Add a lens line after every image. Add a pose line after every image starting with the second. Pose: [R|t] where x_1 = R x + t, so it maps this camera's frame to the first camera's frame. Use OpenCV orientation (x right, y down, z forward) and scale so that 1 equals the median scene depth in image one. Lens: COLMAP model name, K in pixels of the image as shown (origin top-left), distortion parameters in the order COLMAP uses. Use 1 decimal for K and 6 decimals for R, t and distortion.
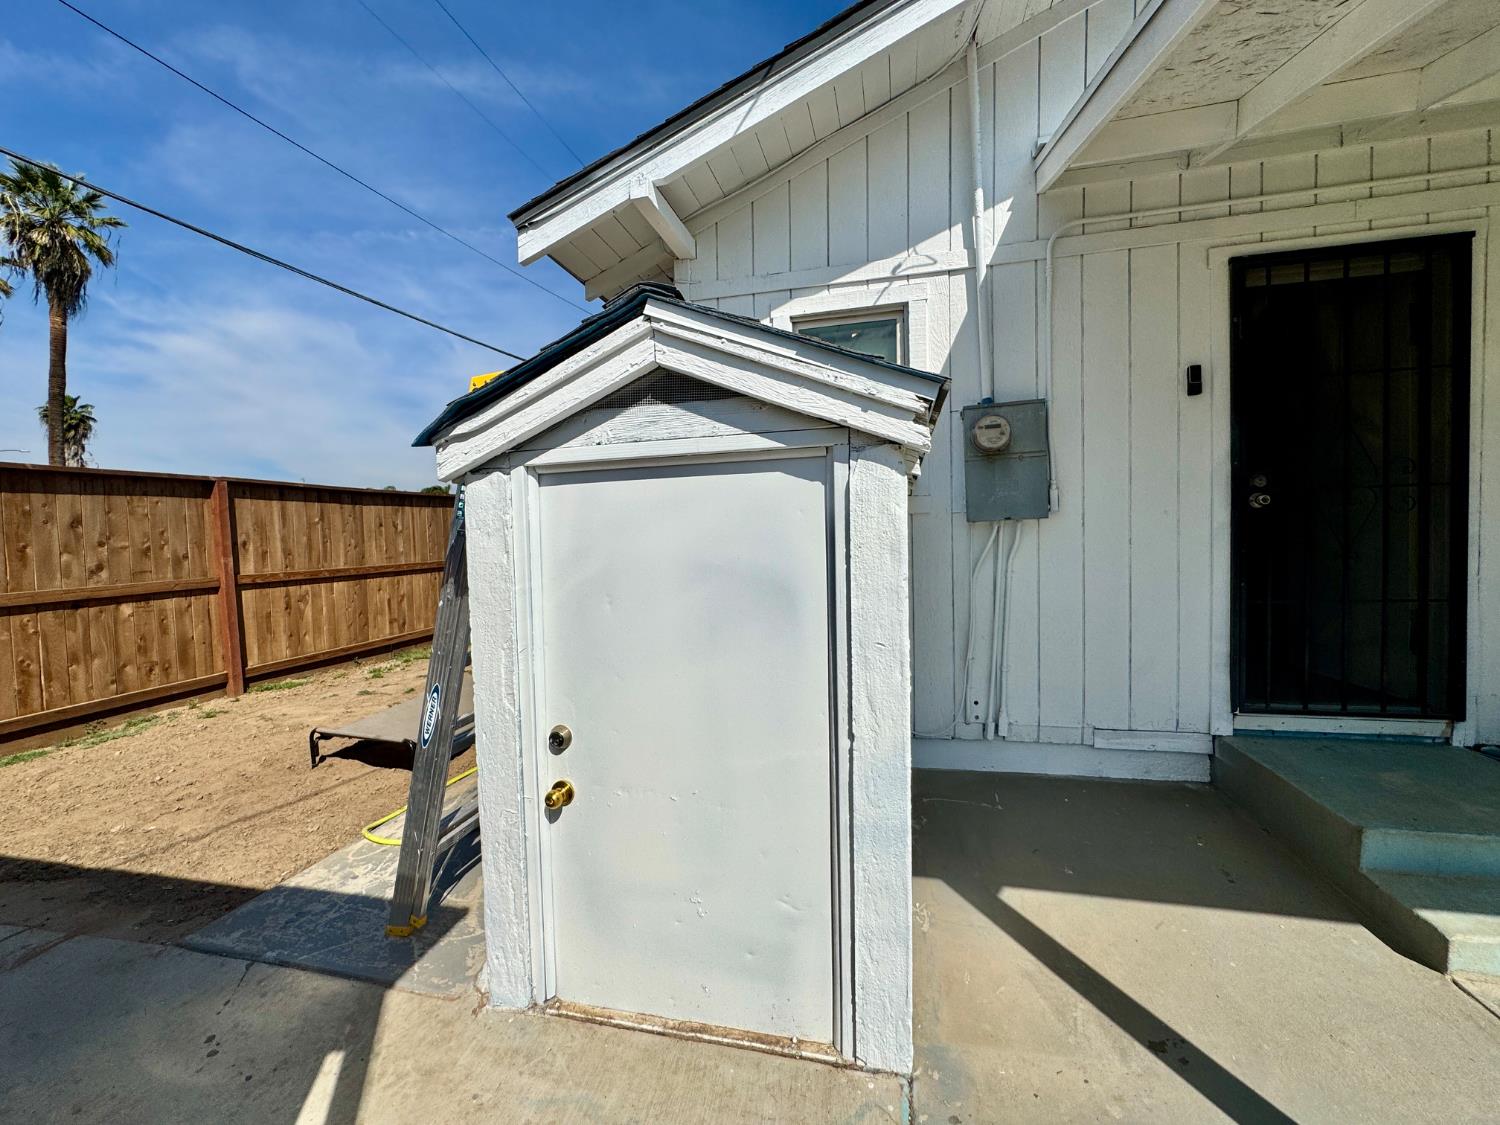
lens RADIAL K [[593.8, 0, 750.0], [0, 593.8, 562.5], [0, 0, 1]] dist [-0.005062, 0.000174]
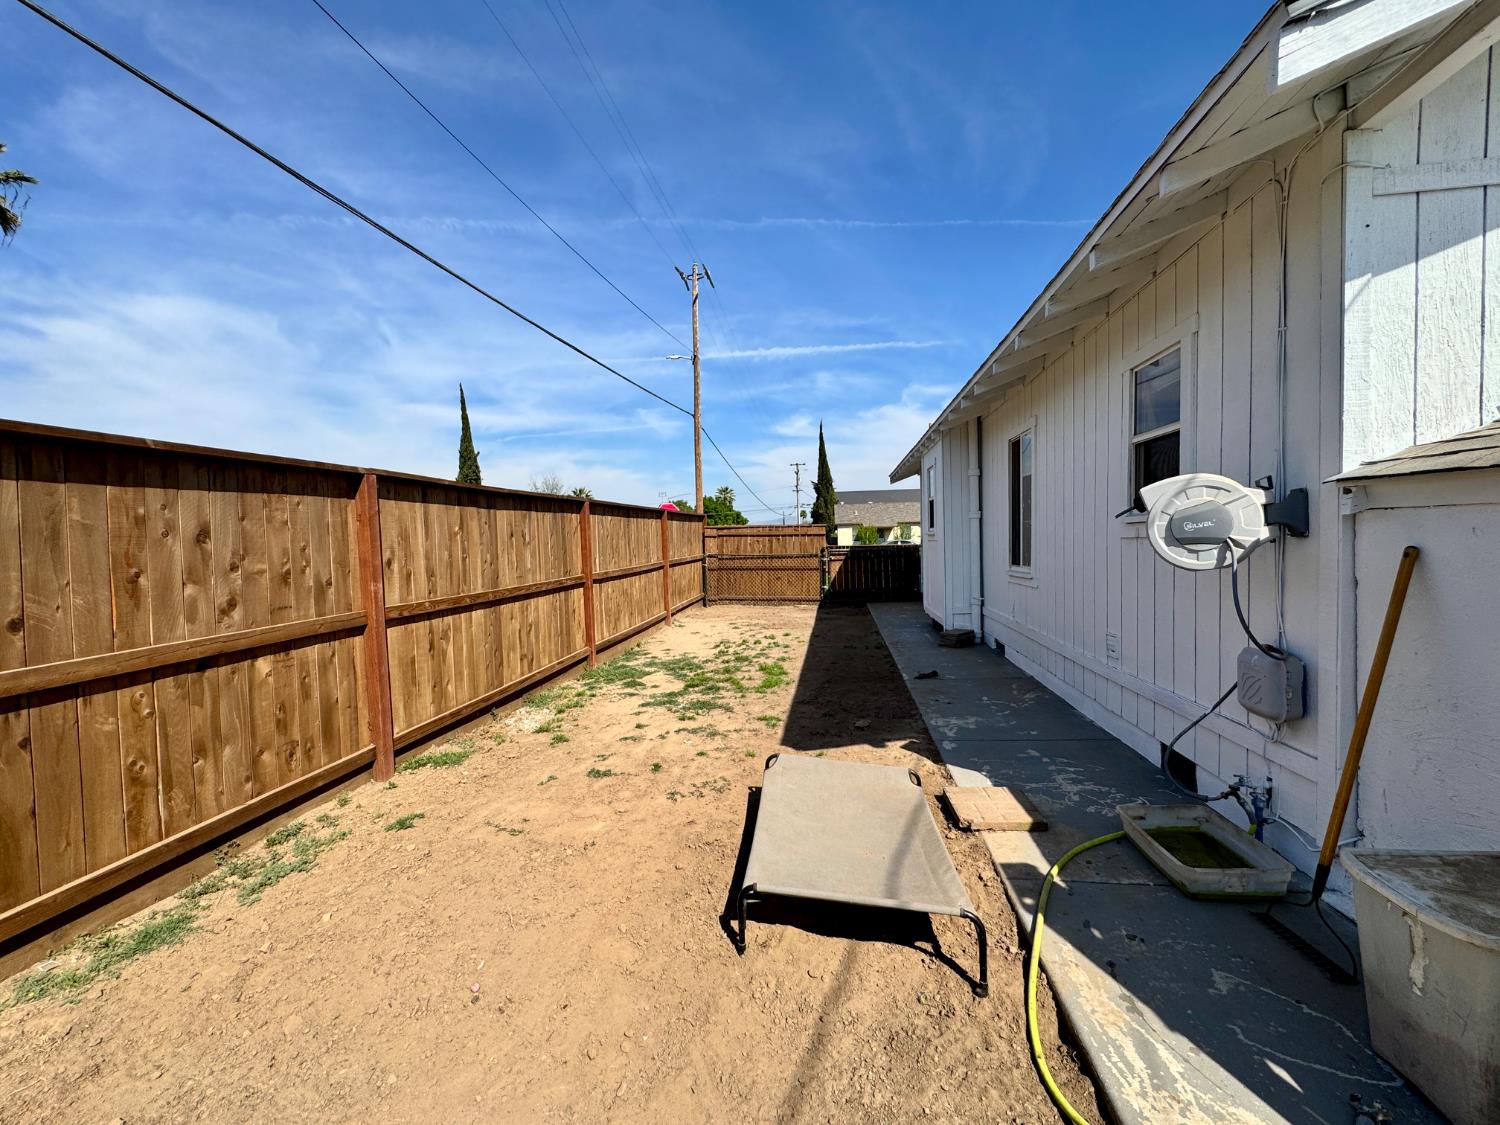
lens RADIAL K [[601.3, 0, 752.2], [0, 601.3, 561.2], [0, 0, 1]] dist [-0.000782, 0.000233]
pose [[0.996584, -0.003081, 0.082527, -0.525515], [0.004059, 0.999923, -0.011693, -0.025077], [-0.082485, 0.011988, 0.996520, 0.264489]]
